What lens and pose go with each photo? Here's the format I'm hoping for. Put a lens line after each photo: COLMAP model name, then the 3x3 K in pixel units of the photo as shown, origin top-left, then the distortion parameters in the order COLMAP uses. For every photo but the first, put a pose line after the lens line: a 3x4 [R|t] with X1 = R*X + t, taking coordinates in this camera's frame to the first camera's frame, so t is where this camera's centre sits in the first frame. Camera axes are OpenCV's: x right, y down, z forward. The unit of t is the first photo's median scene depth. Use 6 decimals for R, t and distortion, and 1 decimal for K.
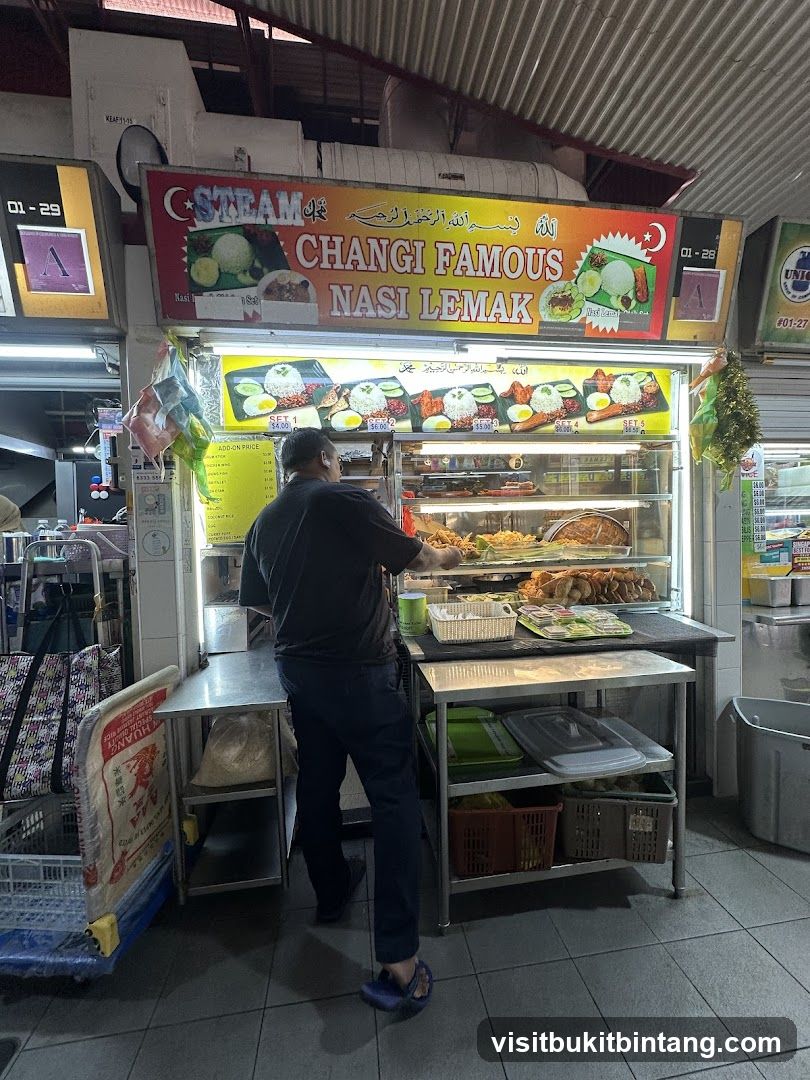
lens RADIAL K [[419.2, 0, 411.4], [0, 419.2, 541.9], [0, 0, 1]] dist [-0.001447, 0.000070]
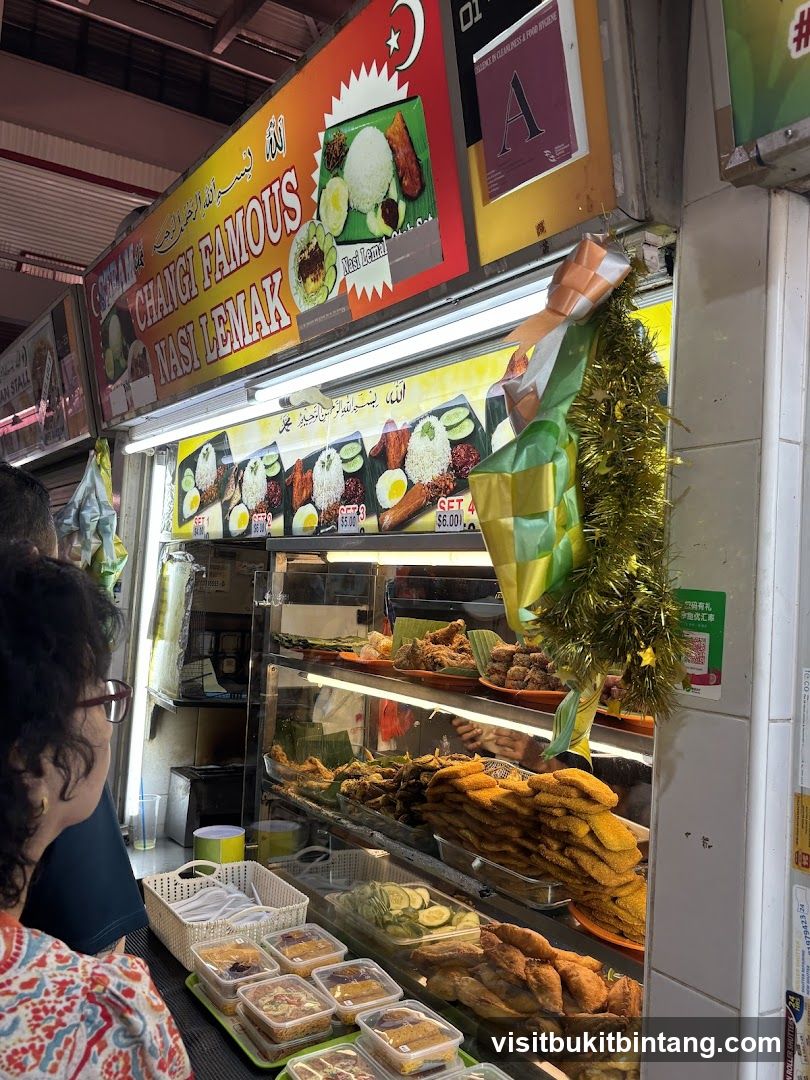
lens RADIAL K [[943.9, 0, 453.2], [0, 943.9, 539.4], [0, 0, 1]] dist [0.115280, -0.333291]
pose [[0.445237, 0.003588, -0.895405, 1.355740], [-0.099066, 0.994050, -0.045277, -0.246553], [0.889916, 0.108863, 0.442944, 0.713370]]
